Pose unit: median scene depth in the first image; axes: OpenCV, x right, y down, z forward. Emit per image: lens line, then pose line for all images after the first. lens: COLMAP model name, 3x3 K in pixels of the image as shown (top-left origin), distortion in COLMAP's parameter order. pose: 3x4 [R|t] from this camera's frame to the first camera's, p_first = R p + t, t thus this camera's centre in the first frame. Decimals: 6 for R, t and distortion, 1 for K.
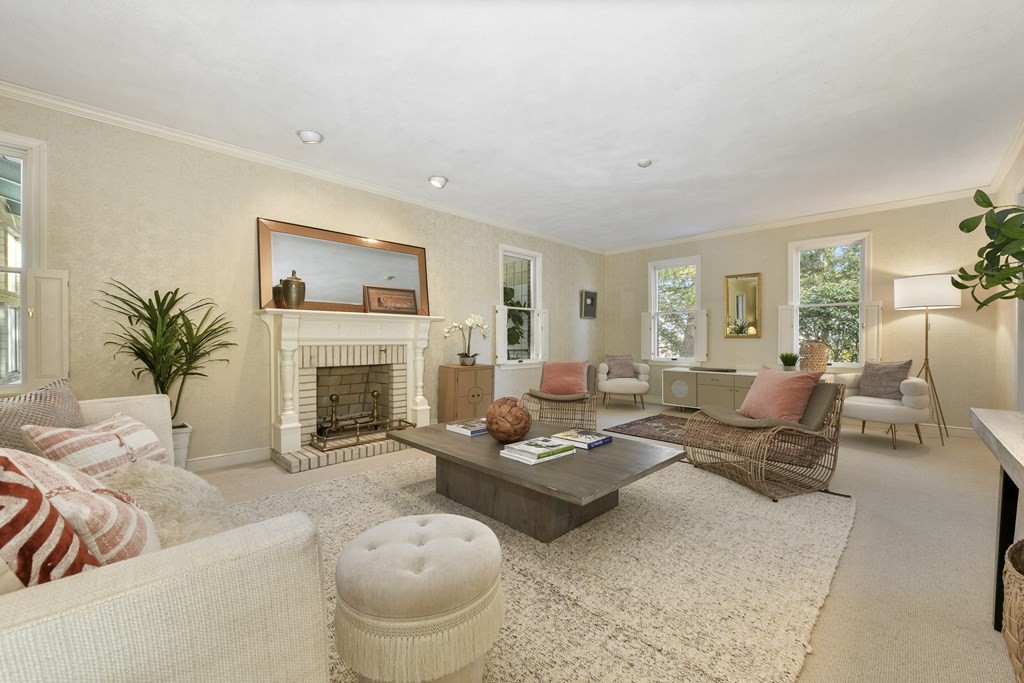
lens RADIAL K [[410.4, 0, 512.0], [0, 410.4, 341.5], [0, 0, 1]] dist [-0.021345, 0.000038]
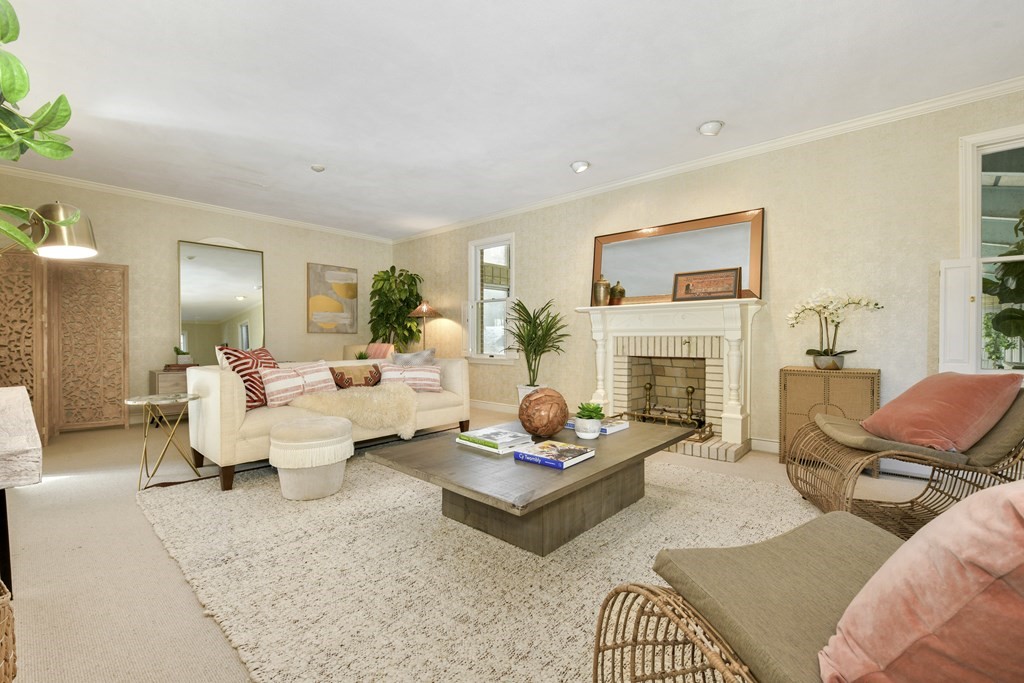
lens RADIAL K [[430.9, 0, 512.0], [0, 430.9, 341.5], [0, 0, 1]] dist [-0.001627, -0.000210]
pose [[0.070294, 0.010297, -0.997473, 0.651197], [-0.000950, 0.999947, 0.010256, 0.011608], [0.997526, 0.000227, 0.070300, 0.581963]]
